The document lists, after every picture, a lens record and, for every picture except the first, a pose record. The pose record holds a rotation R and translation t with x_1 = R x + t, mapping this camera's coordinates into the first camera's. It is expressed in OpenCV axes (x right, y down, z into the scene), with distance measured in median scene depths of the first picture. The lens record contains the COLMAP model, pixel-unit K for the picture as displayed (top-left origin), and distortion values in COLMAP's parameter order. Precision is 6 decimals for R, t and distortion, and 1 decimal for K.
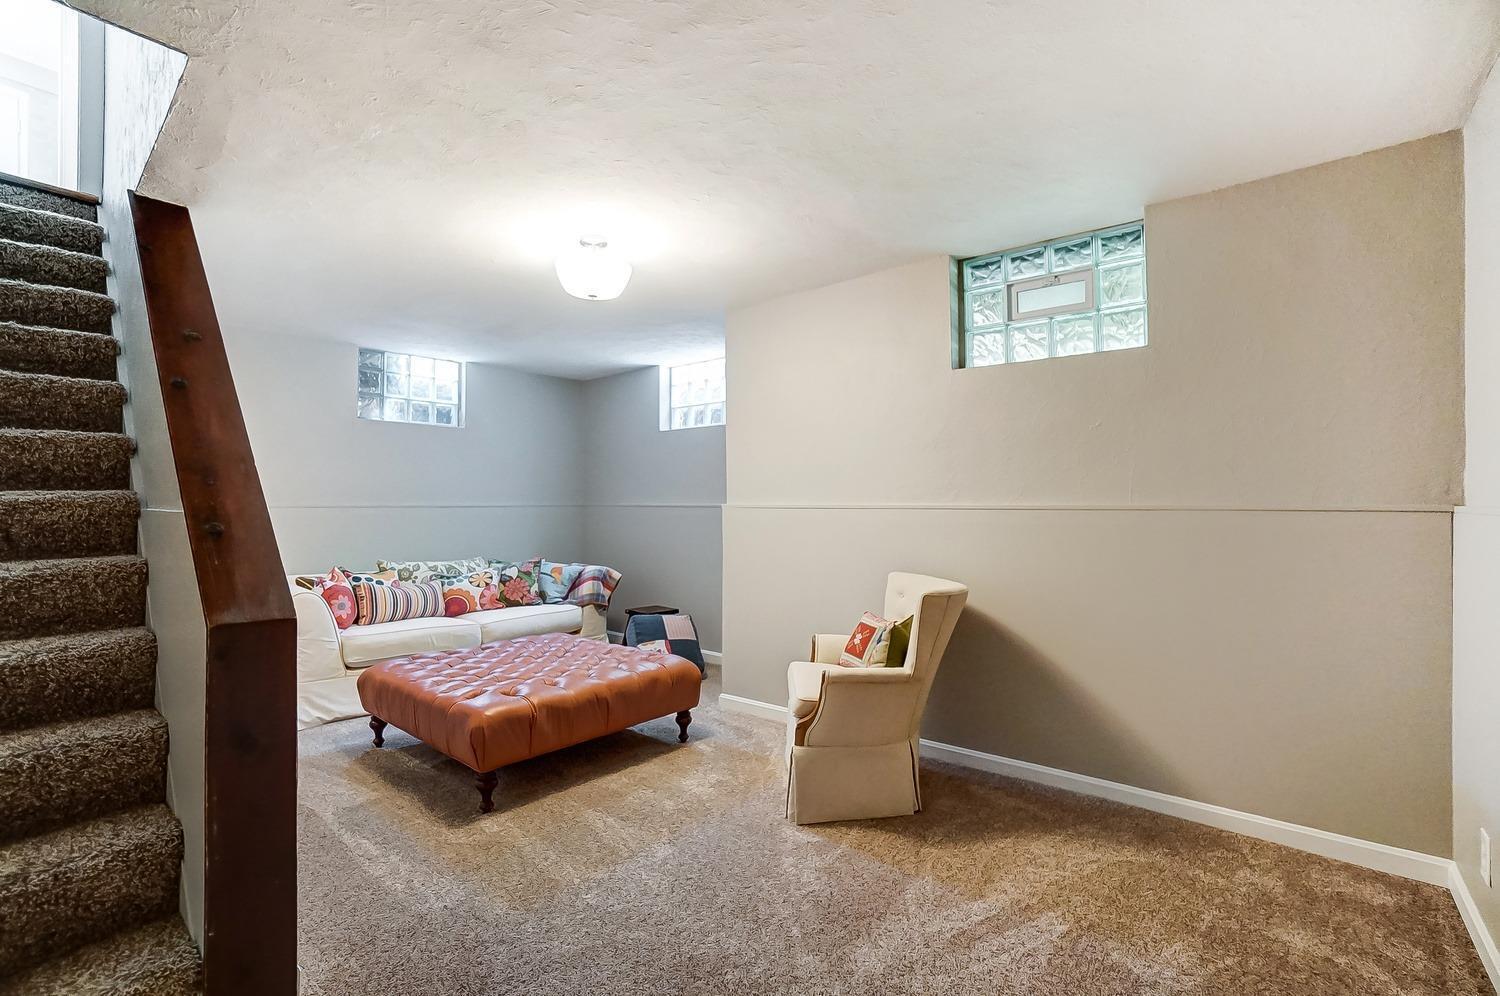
lens RADIAL K [[670.1, 0, 740.4], [0, 670.1, 494.8], [0, 0, 1]] dist [-0.046634, 0.010764]
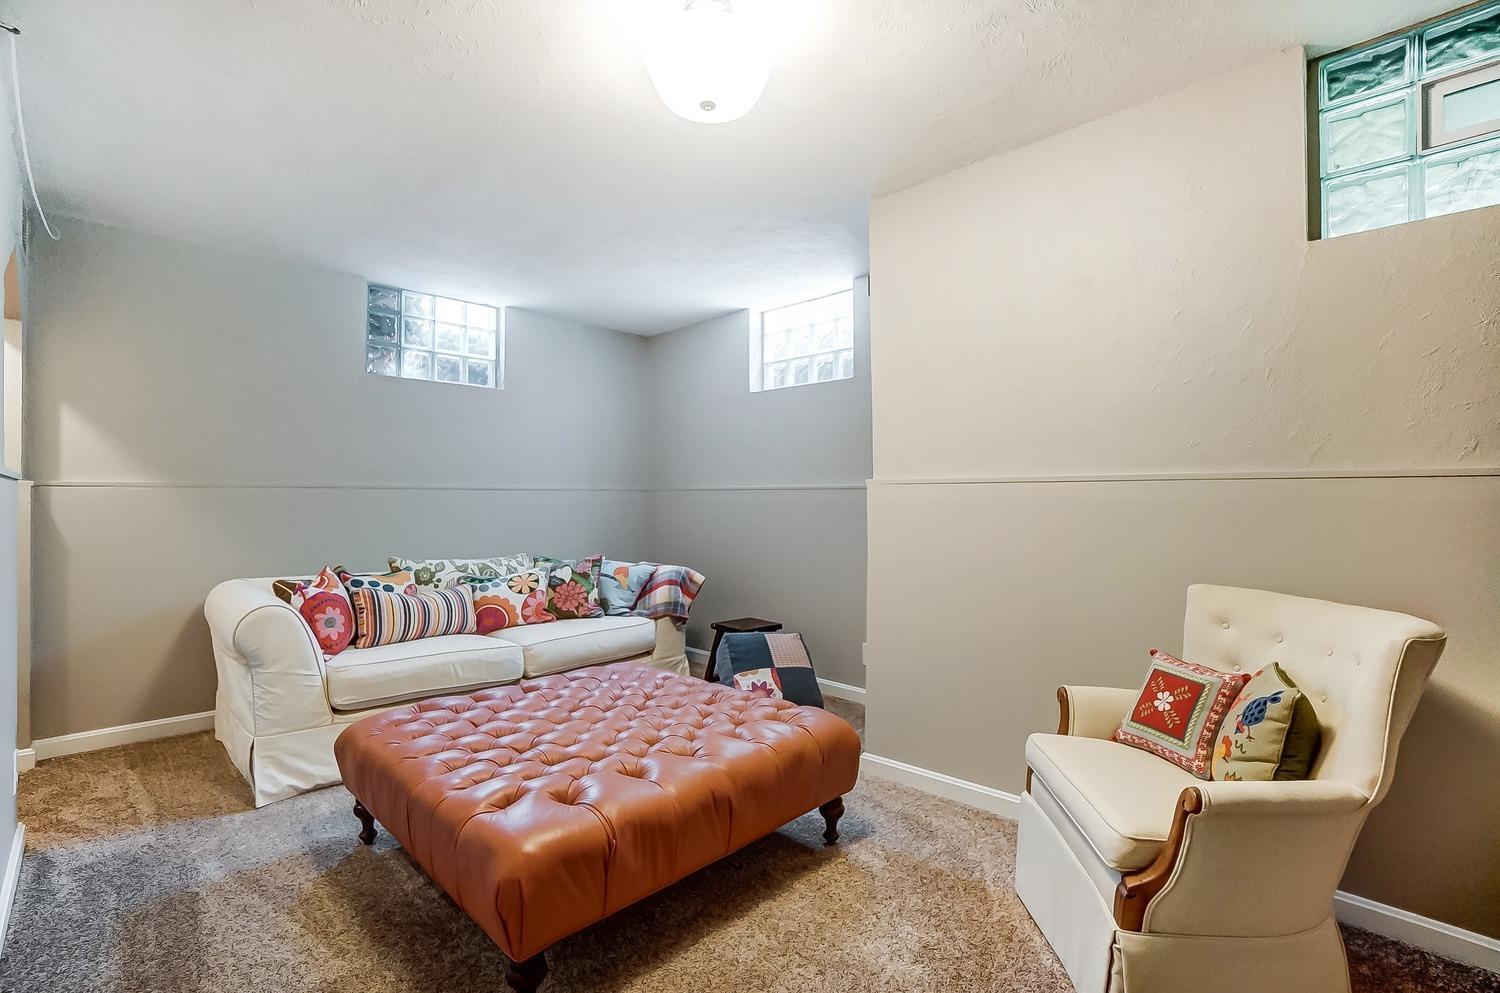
lens RADIAL K [[670.1, 0, 743.8], [0, 670.1, 498.7], [0, 0, 1]] dist [-0.046634, 0.010764]
pose [[0.998160, 0.000712, -0.060623, -0.115261], [0.000096, 0.999911, 0.013320, 0.025591], [0.060627, -0.013301, 0.998072, 0.317143]]
